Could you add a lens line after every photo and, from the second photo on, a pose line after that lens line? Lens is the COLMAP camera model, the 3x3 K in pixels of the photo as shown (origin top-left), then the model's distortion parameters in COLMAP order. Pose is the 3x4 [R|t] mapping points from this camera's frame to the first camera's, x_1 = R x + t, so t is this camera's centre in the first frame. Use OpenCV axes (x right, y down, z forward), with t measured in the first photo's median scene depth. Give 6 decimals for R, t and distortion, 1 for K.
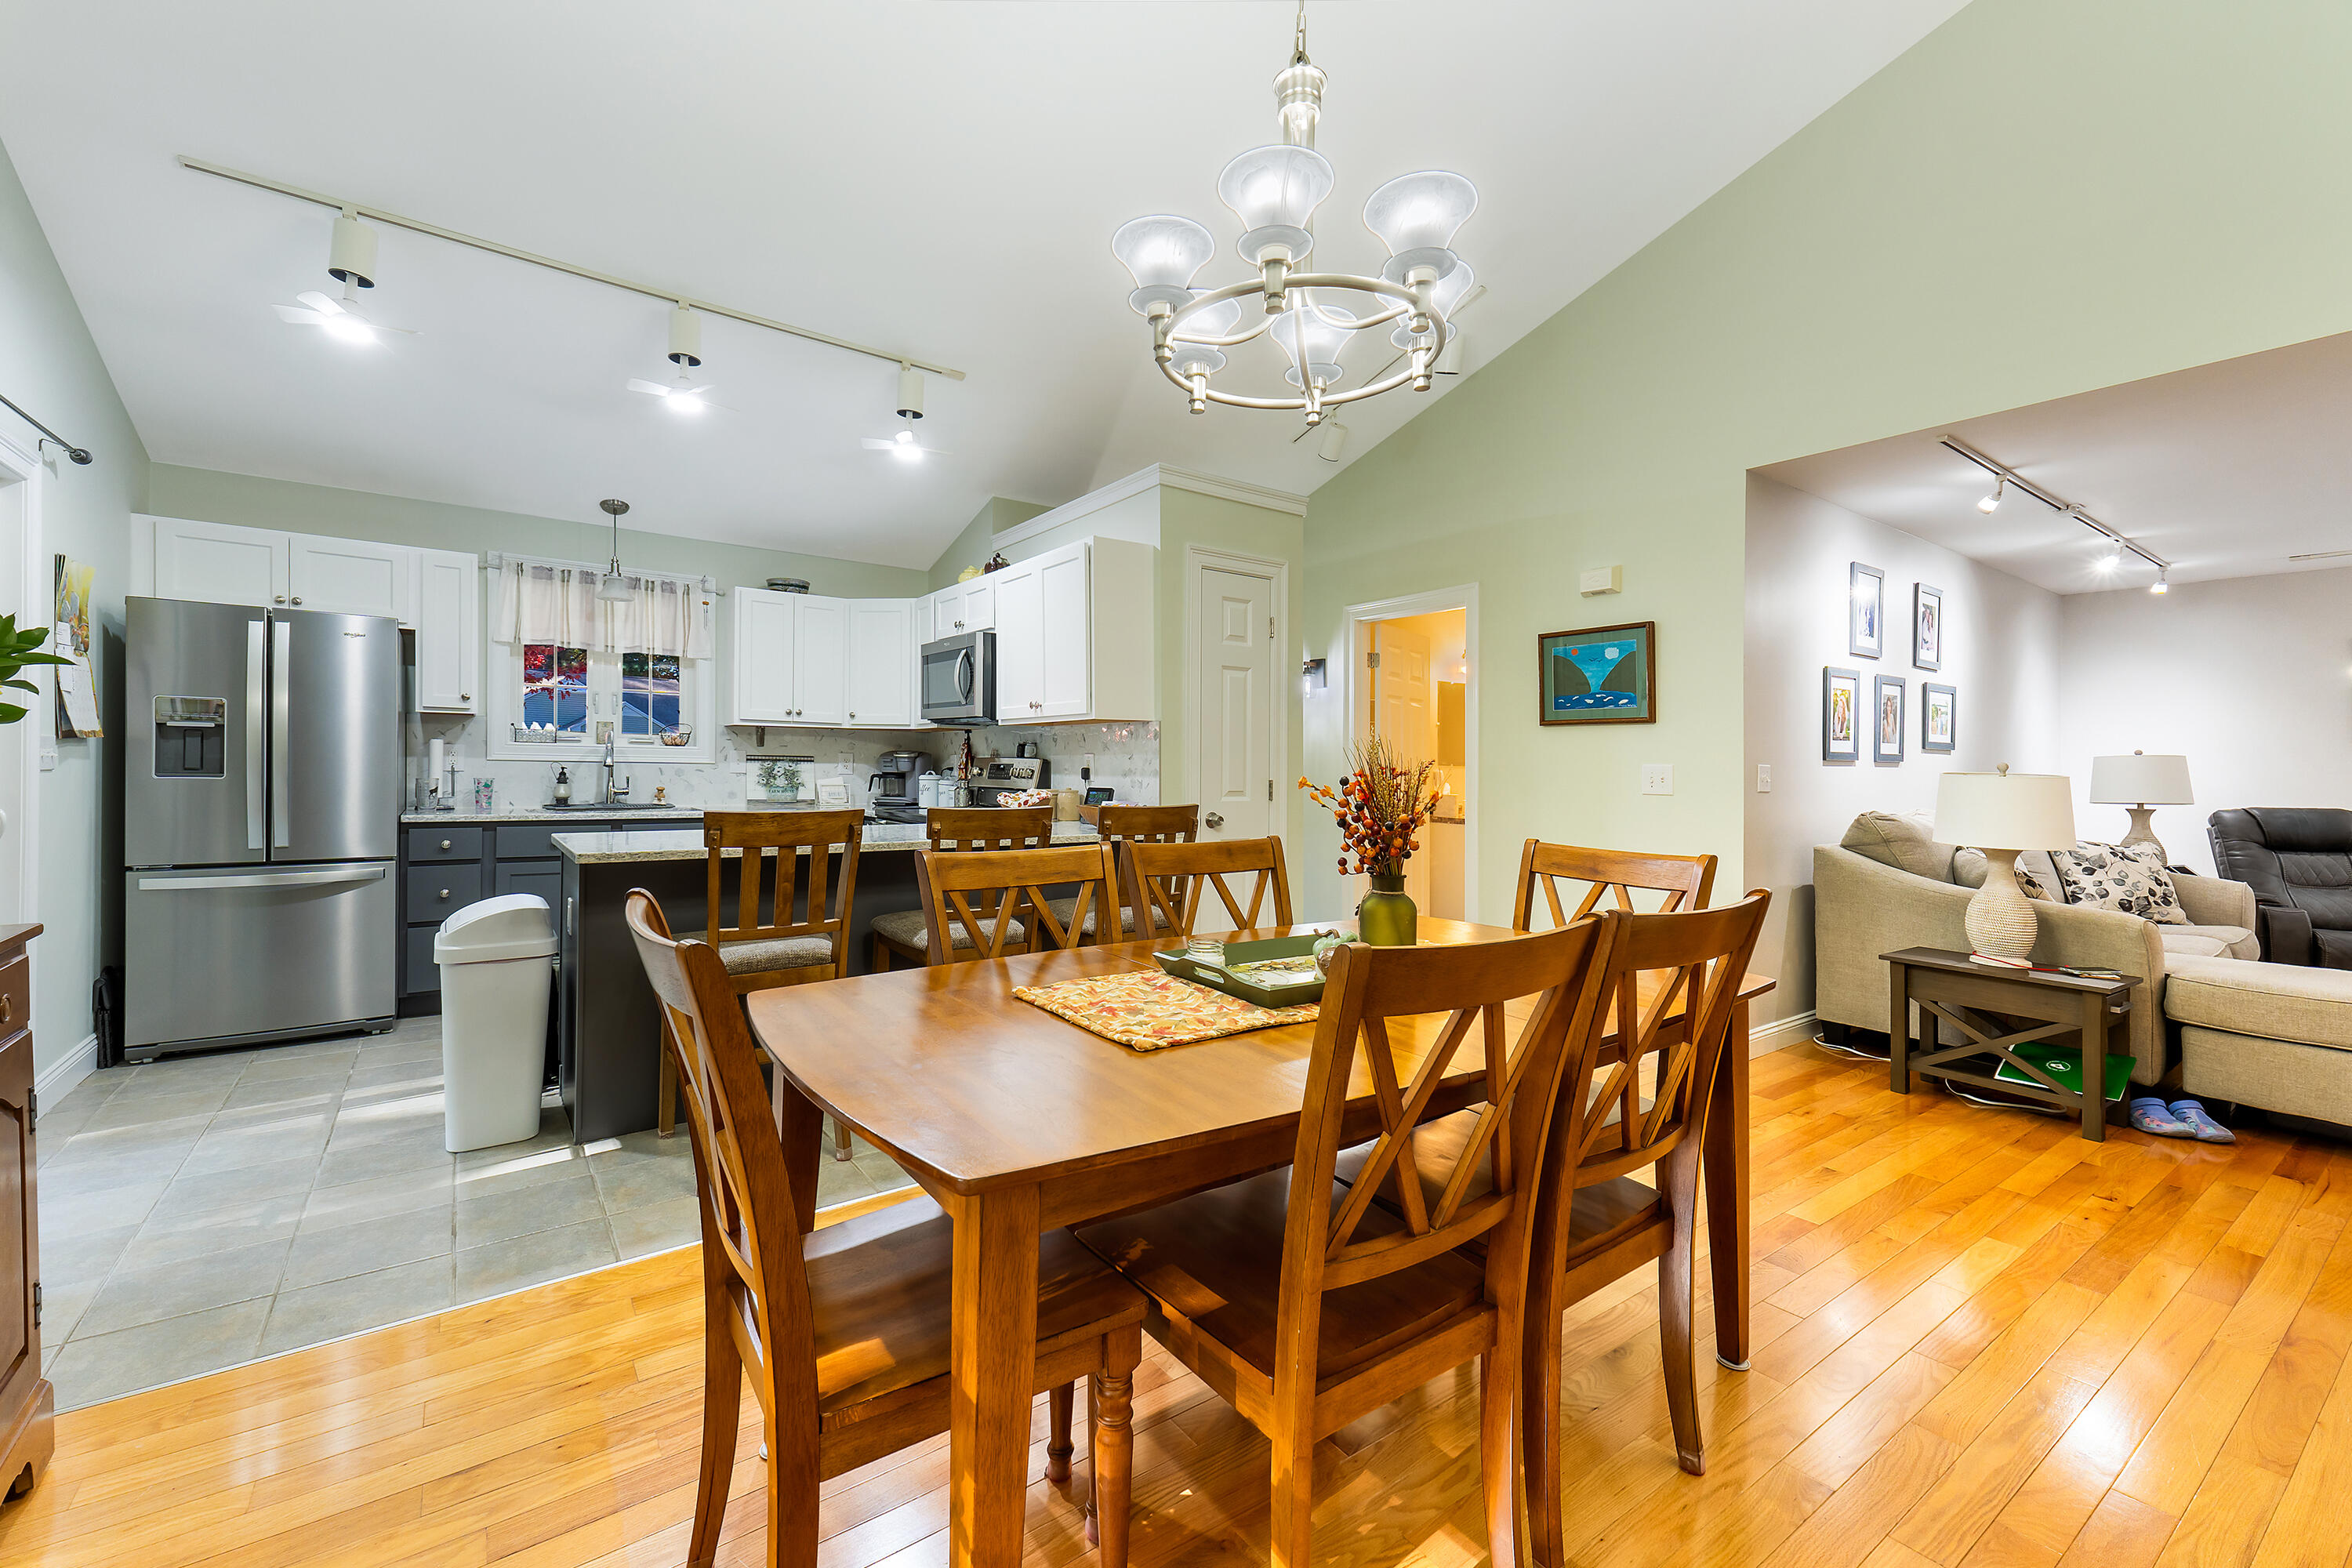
lens RADIAL K [[978.7, 0, 1164.4], [0, 978.7, 757.4], [0, 0, 1]] dist [0.000077, 0.000074]
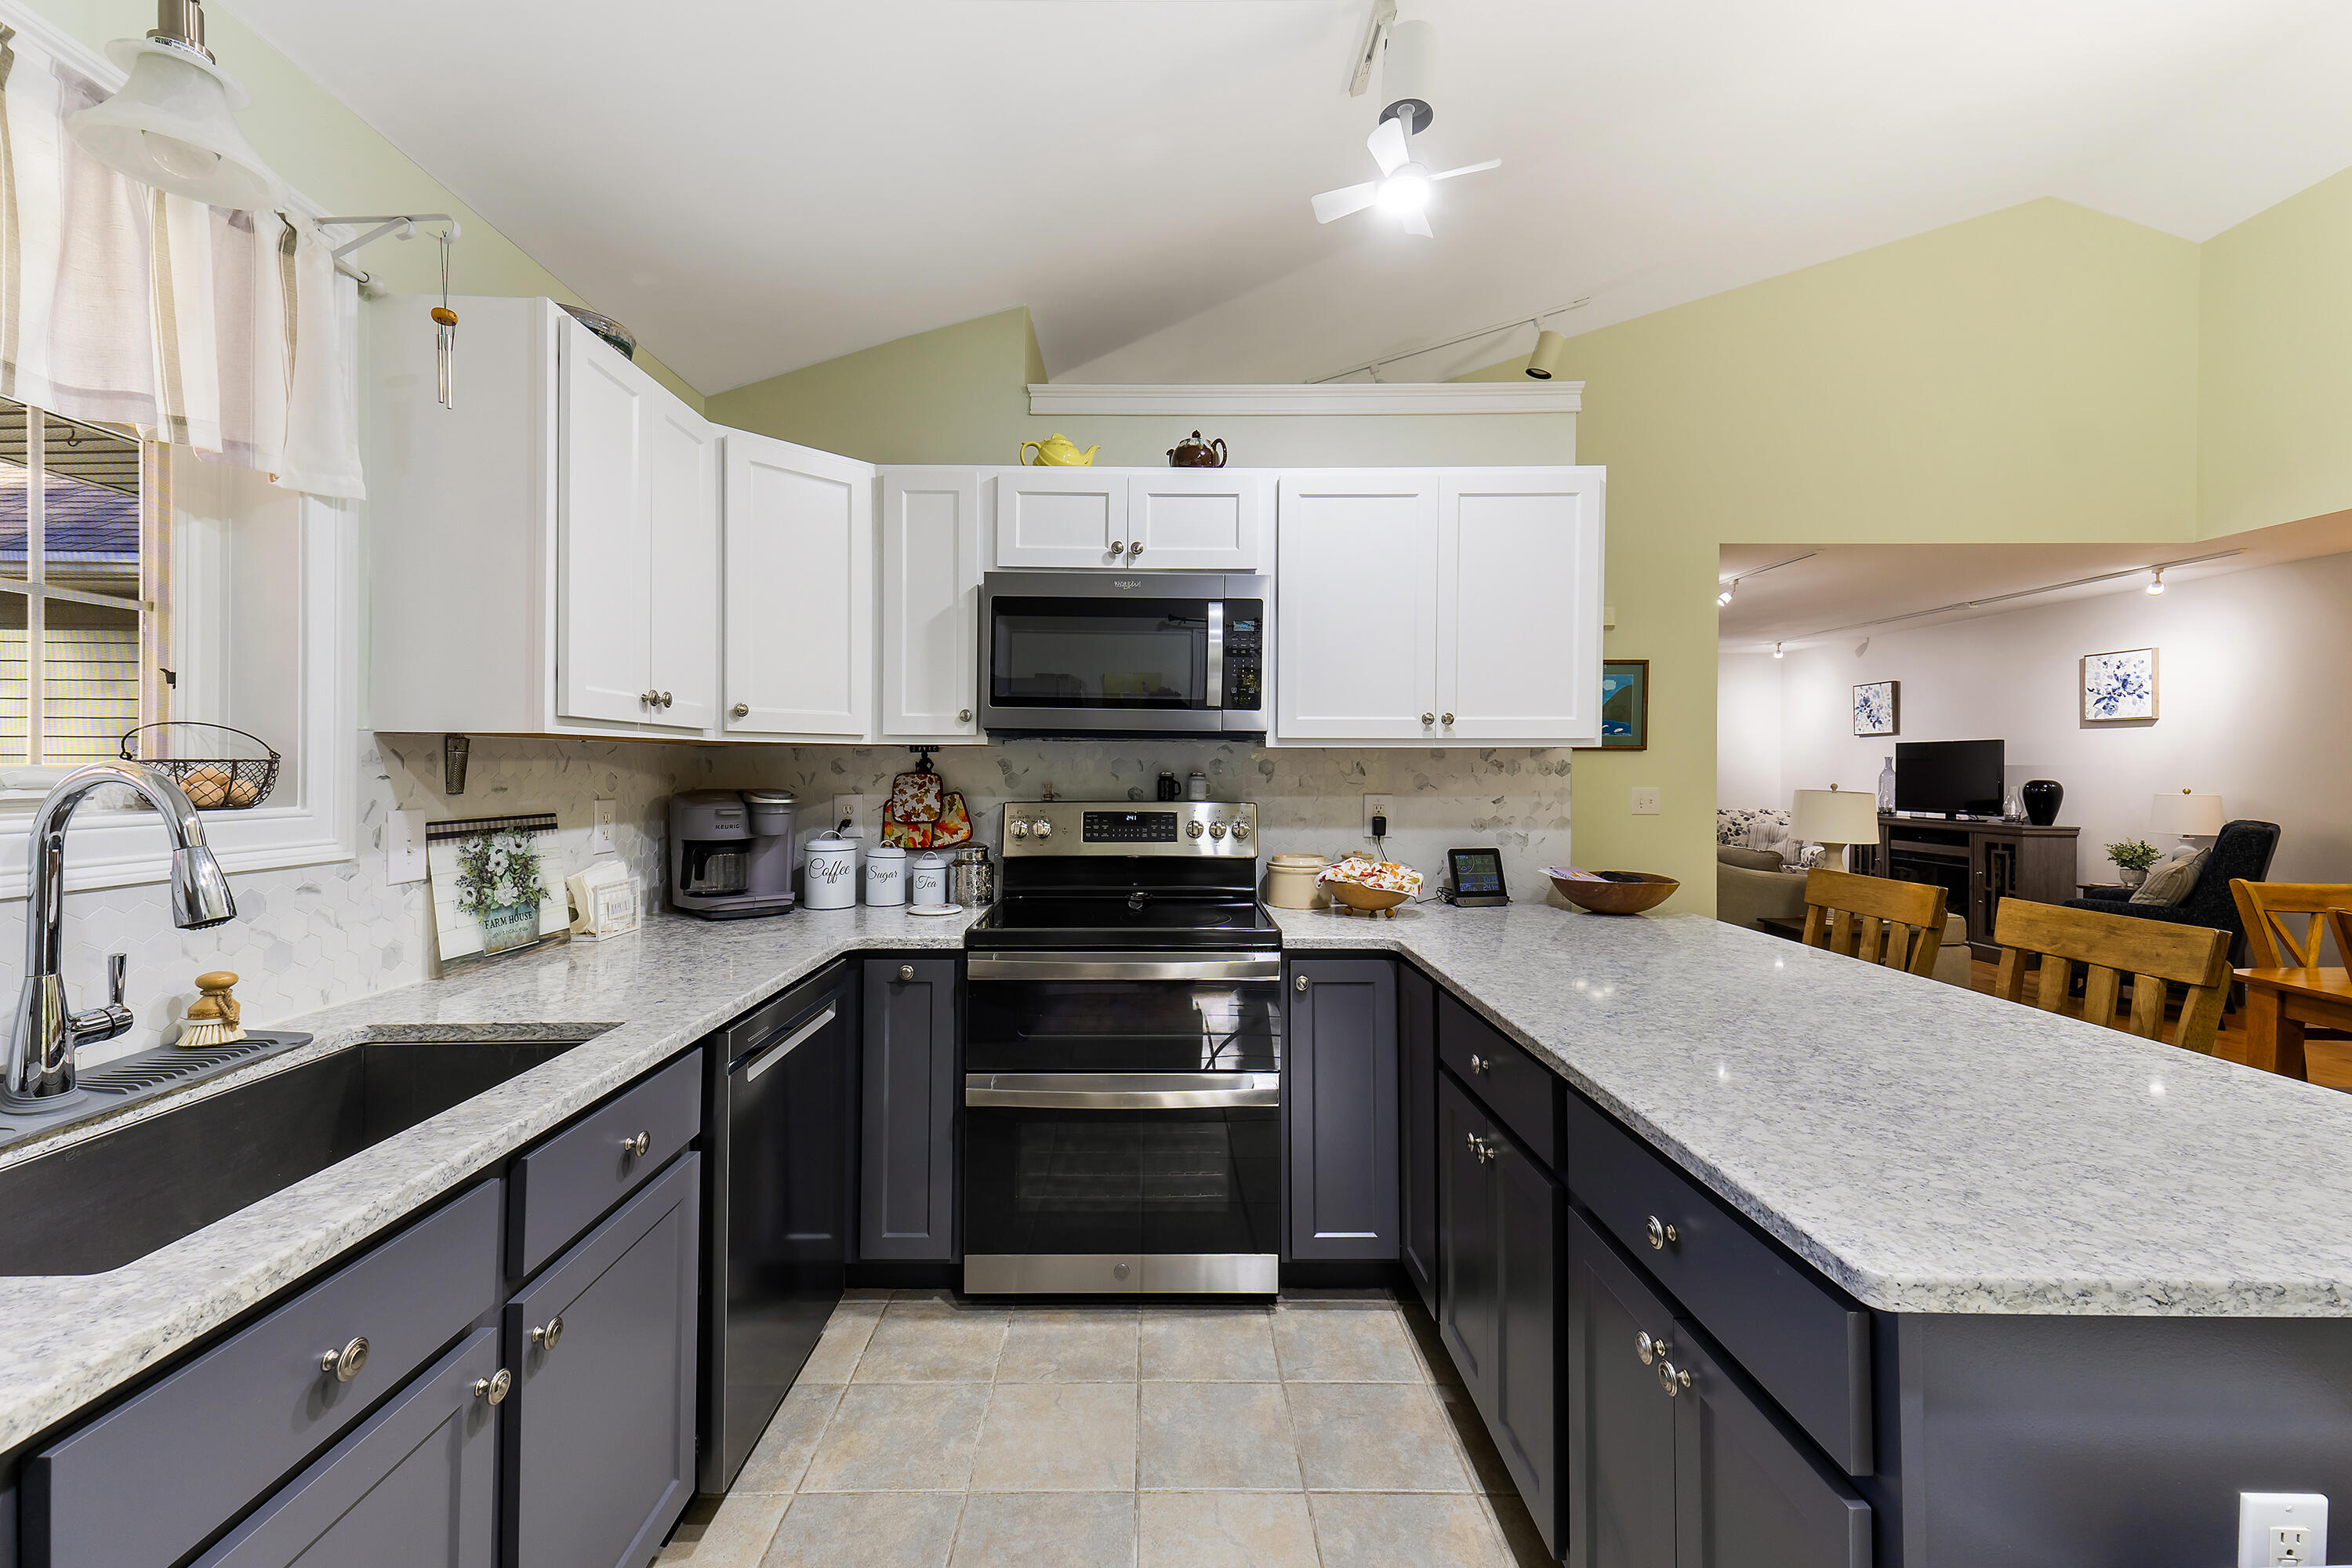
lens RADIAL K [[978.7, 0, 1164.4], [0, 978.7, 757.4], [0, 0, 1]] dist [0.000077, 0.000074]
pose [[0.572366, -0.006439, 0.819973, -0.556520], [-0.001041, 0.999963, 0.008580, -0.027314], [-0.819998, -0.005765, 0.572338, 0.618442]]
